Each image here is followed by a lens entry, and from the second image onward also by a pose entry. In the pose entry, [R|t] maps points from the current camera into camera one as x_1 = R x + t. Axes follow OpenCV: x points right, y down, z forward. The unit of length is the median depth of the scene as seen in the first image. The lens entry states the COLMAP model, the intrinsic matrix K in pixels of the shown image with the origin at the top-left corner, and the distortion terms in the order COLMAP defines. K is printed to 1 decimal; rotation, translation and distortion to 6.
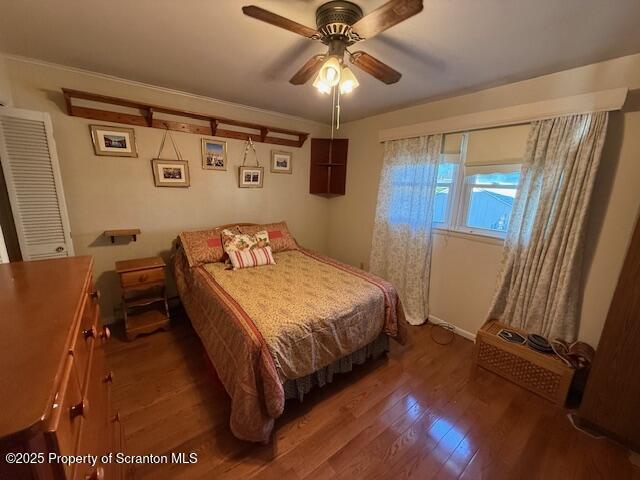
lens RADIAL K [[256.4, 0, 319.0], [0, 256.4, 239.0], [0, 0, 1]] dist [0.001439, -0.000009]
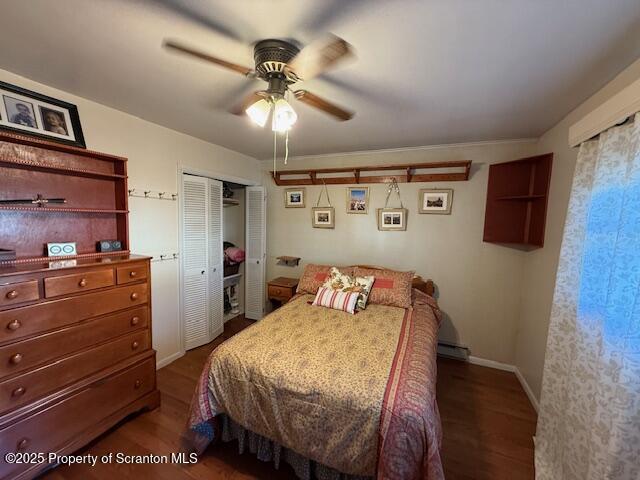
lens RADIAL K [[256.4, 0, 319.0], [0, 256.4, 239.0], [0, 0, 1]] dist [0.001439, -0.000009]
pose [[0.464403, 0.047437, -0.884352, 0.539192], [-0.202407, 0.977820, -0.053840, -0.081791], [0.862184, 0.204002, 0.463705, 0.423604]]
